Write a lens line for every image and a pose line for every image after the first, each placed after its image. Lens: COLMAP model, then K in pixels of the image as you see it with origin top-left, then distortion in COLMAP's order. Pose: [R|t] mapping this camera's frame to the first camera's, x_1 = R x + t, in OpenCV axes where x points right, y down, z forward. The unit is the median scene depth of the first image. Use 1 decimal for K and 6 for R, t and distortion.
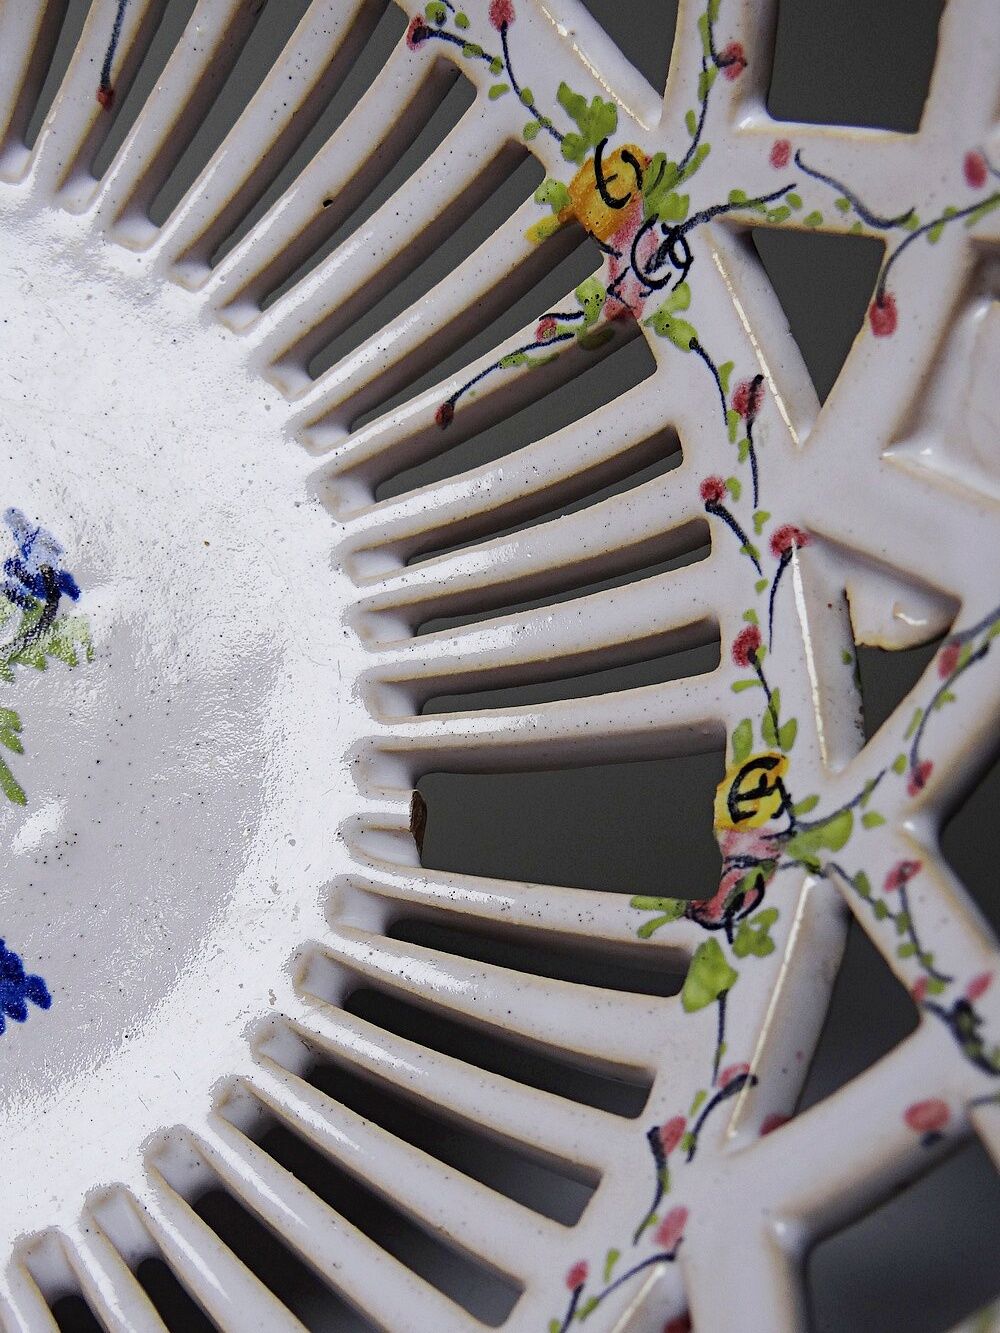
lens RADIAL K [[1658.6, 0, 506.3], [0, 1658.6, 658.7], [0, 0, 1]] dist [-0.041636, 0.000000]
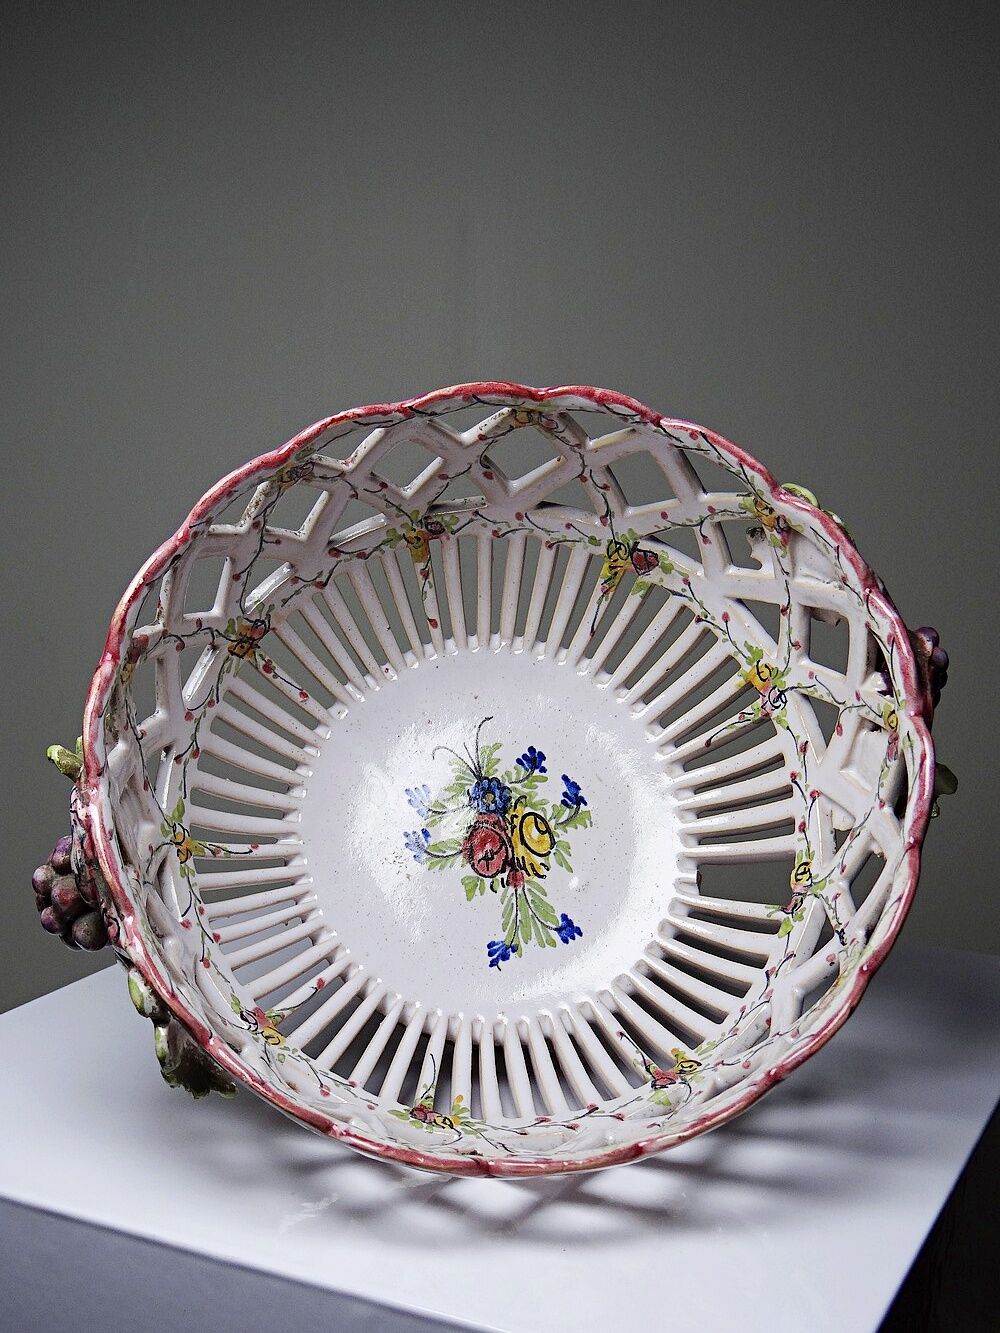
lens RADIAL K [[1658.6, 0, 485.3], [0, 1658.6, 662.3], [0, 0, 1]] dist [-0.041636, 0.000000]
pose [[0.983050, -0.002904, -0.183316, 0.126926], [-0.004918, 0.999097, -0.042202, -0.181694], [0.183273, 0.042388, 0.982148, -2.195219]]
